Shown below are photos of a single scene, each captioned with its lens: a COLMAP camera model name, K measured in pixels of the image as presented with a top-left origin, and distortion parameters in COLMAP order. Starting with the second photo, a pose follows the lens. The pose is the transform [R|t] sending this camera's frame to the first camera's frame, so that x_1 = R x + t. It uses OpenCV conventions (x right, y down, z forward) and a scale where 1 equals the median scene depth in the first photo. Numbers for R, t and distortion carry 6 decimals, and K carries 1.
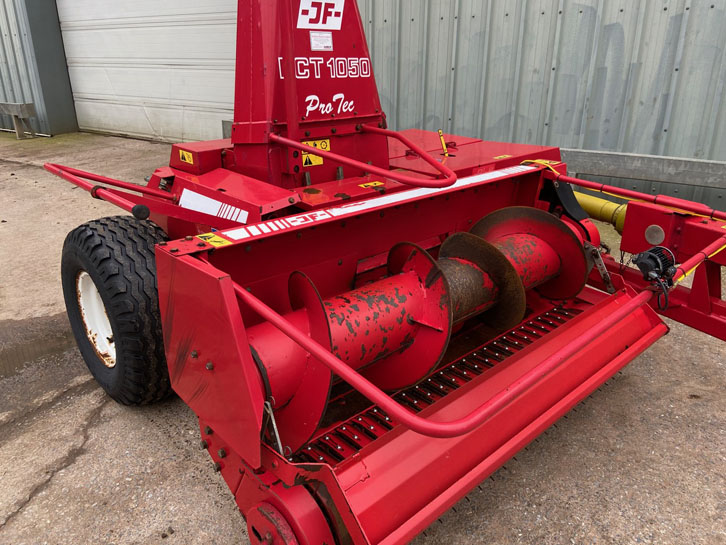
lens RADIAL K [[544.4, 0, 360.8], [0, 544.4, 267.4], [0, 0, 1]] dist [0.129202, -0.163890]
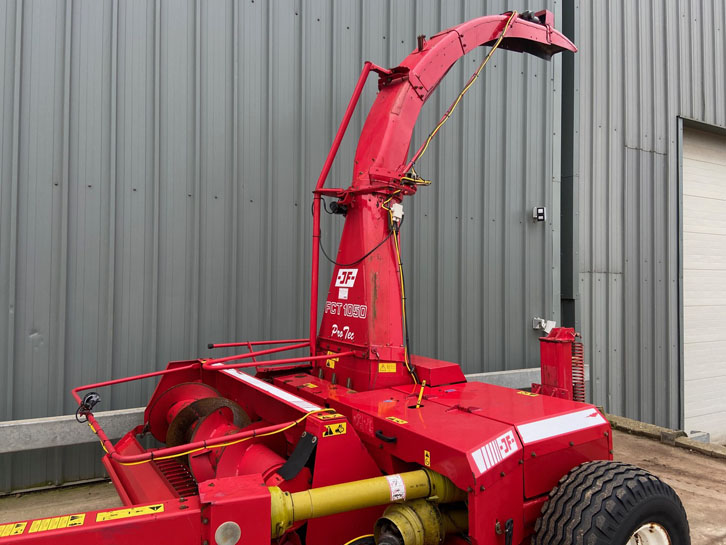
lens RADIAL K [[544.4, 0, 360.8], [0, 544.4, 267.4], [0, 0, 1]] dist [0.129202, -0.163890]
pose [[-0.181446, -0.011619, -0.983332, 1.426185], [-0.362409, 0.930342, 0.055880, -0.572915], [0.914187, 0.366508, -0.173017, 1.265076]]
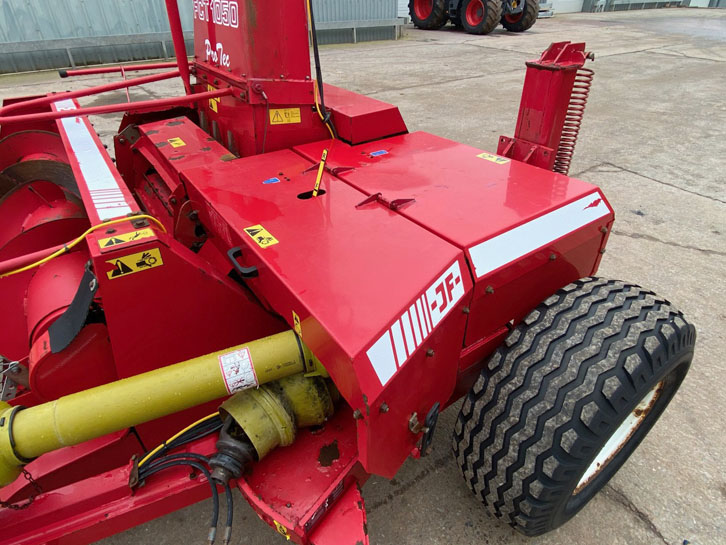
lens RADIAL K [[416.3, 0, 364.2], [0, 416.3, 270.2], [0, 0, 1]] dist [0.035751, -0.032098]
pose [[-0.145481, 0.560025, -0.815603, 0.711962], [-0.363006, 0.736664, 0.570572, -0.534236], [0.920360, 0.379076, 0.096122, 1.330511]]
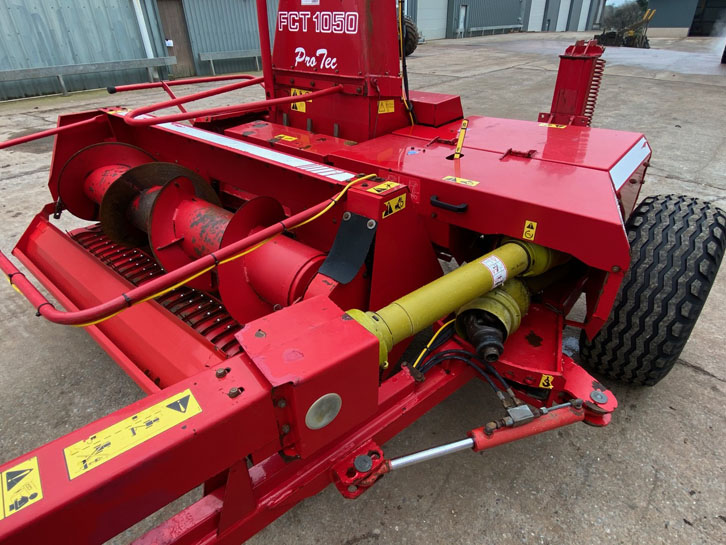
lens RADIAL K [[416.3, 0, 364.2], [0, 416.3, 270.2], [0, 0, 1]] dist [0.035751, -0.032098]
pose [[0.124881, 0.515586, -0.847688, 0.891944], [-0.358570, 0.820083, 0.445972, -0.365685], [0.925112, 0.248262, 0.287287, 0.977261]]
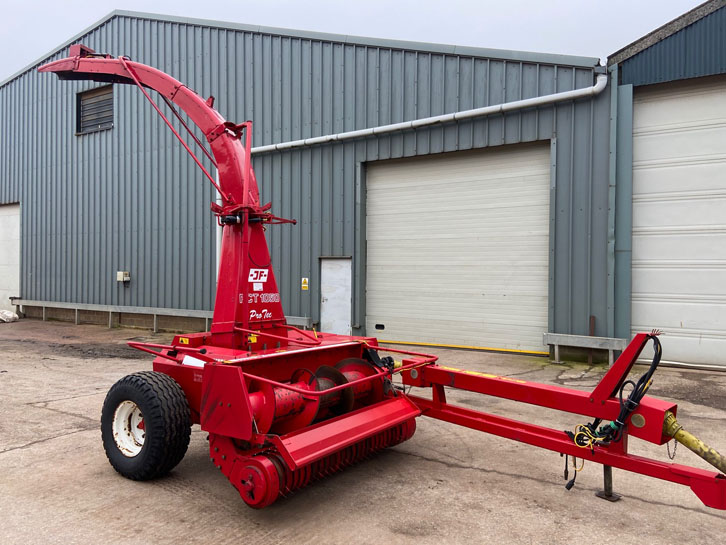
lens RADIAL K [[544.4, 0, 360.8], [0, 544.4, 267.4], [0, 0, 1]] dist [0.129202, -0.163890]
pose [[0.974152, 0.019606, 0.225040, -0.160154], [0.067057, 0.926220, -0.370970, 0.341543], [-0.215710, 0.376472, 0.900965, -1.040116]]
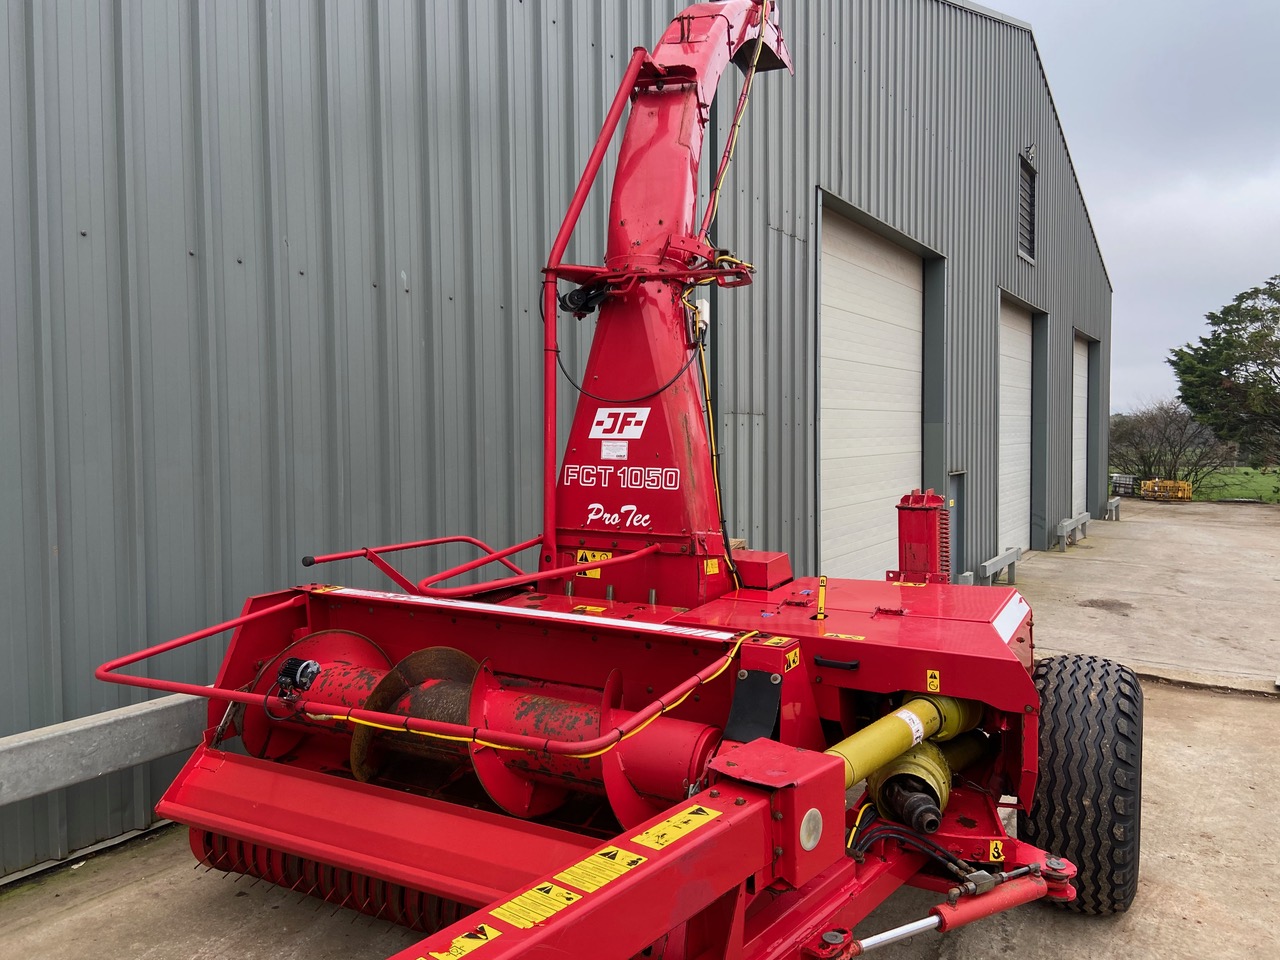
lens RADIAL K [[959.8, 0, 636.2], [0, 959.8, 471.1], [0, 0, 1]] dist [0.129202, -0.163890]
pose [[0.315664, 0.050514, -0.947525, 1.437979], [-0.341764, 0.937613, -0.063872, -0.280682], [0.885185, 0.343992, 0.313235, 0.531615]]
